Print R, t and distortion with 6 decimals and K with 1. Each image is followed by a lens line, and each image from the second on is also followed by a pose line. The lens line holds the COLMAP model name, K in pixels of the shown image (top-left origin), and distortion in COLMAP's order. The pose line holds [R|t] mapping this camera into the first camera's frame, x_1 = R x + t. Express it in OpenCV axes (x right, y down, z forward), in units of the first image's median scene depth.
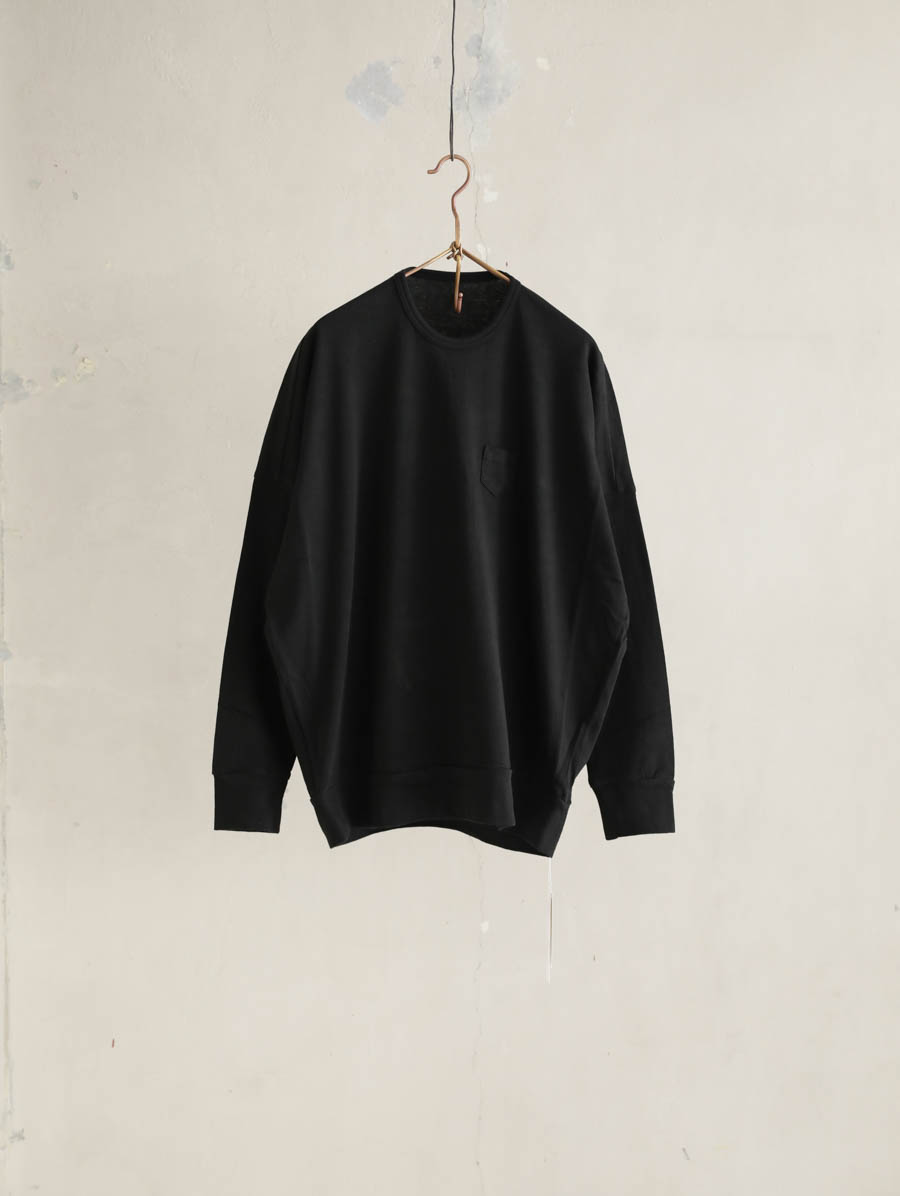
lens RADIAL K [[1656.7, 0, 450.0], [0, 1656.7, 598.0], [0, 0, 1]] dist [-0.001354, 0.006212]
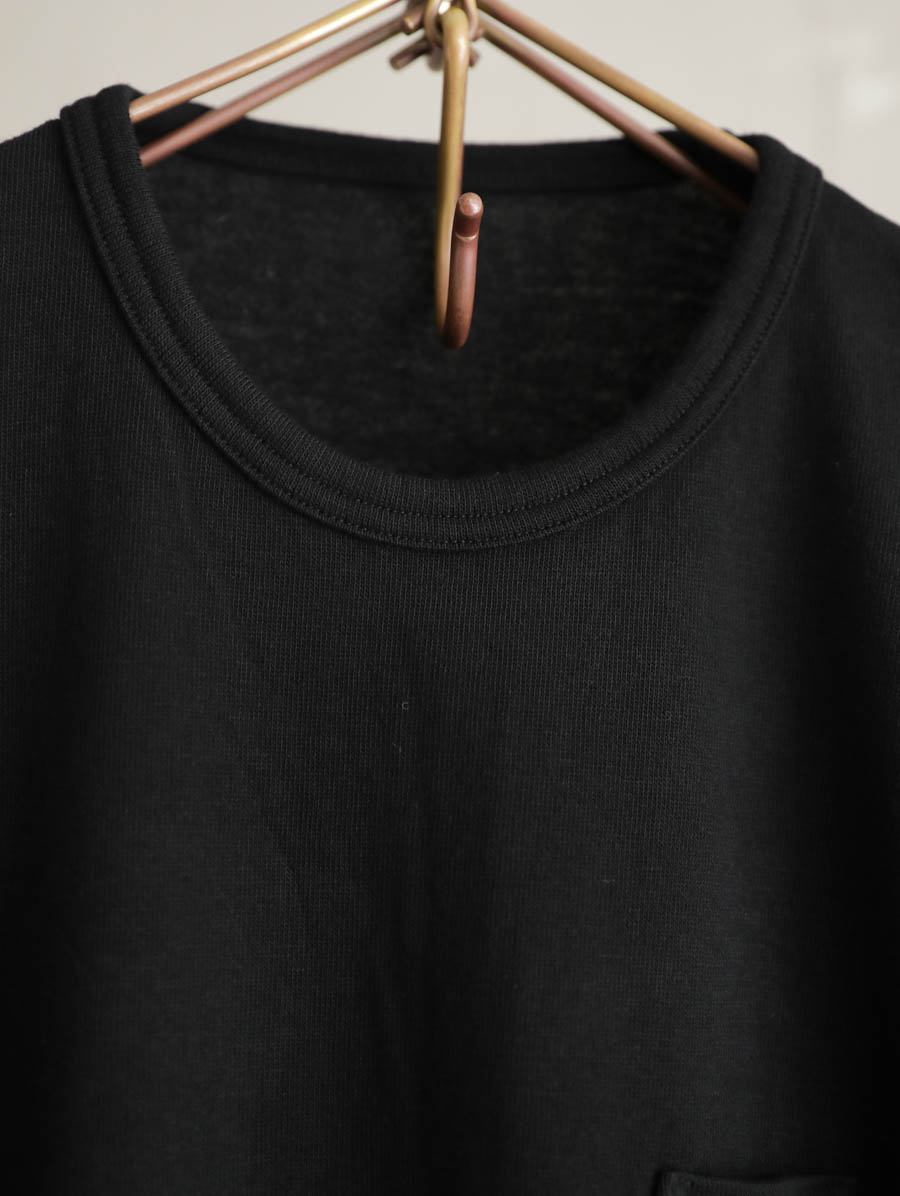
lens RADIAL K [[1656.7, 0, 450.0], [0, 1656.7, 598.0], [0, 0, 1]] dist [-0.001354, 0.006212]
pose [[0.999654, -0.015138, -0.021514, 0.001604], [0.011602, 0.987699, -0.155934, -0.025861], [0.023610, 0.155631, 0.987533, 0.179888]]
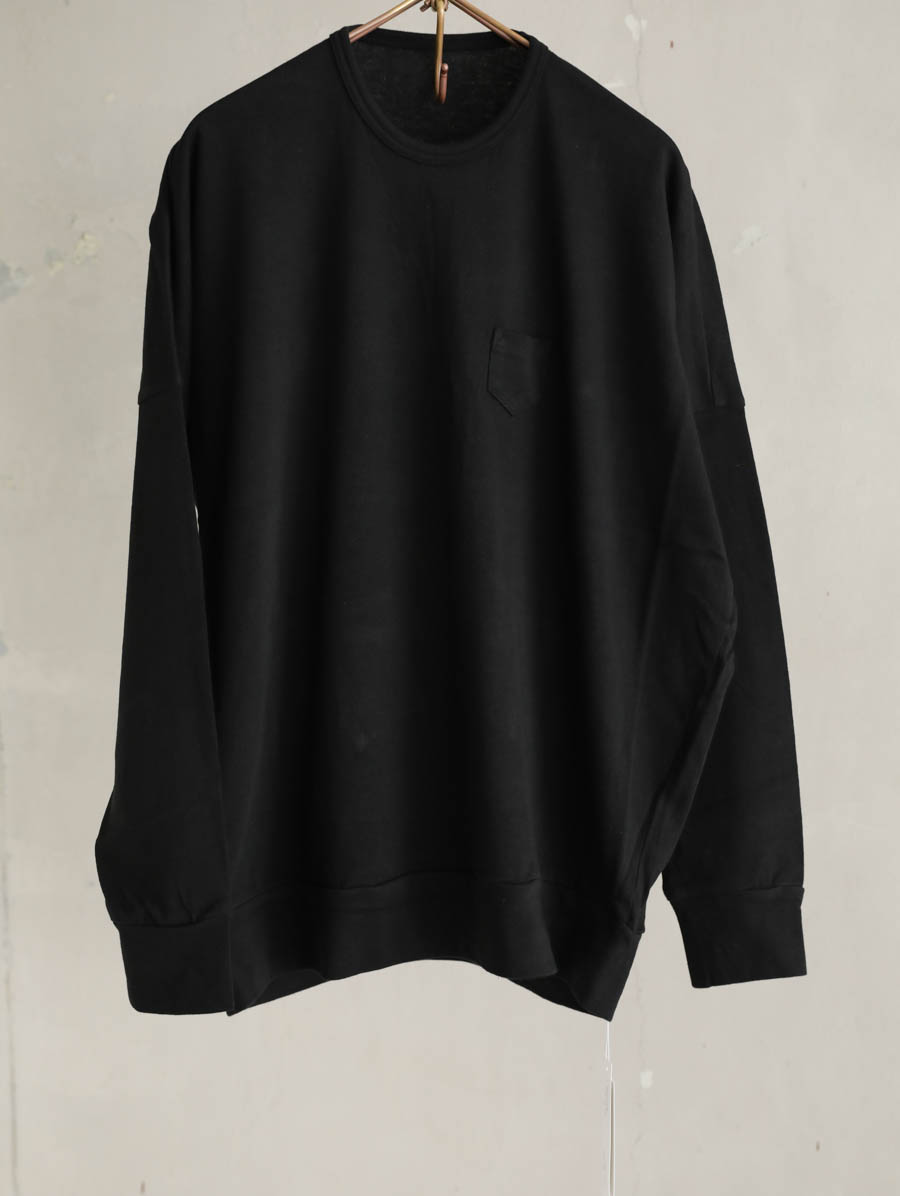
lens RADIAL K [[1656.7, 0, 450.0], [0, 1656.7, 598.0], [0, 0, 1]] dist [-0.001354, 0.006212]
pose [[0.999615, -0.015500, -0.023002, 0.003998], [0.017076, 0.997401, 0.069995, -0.008407], [0.021857, -0.070361, 0.997282, 0.087278]]
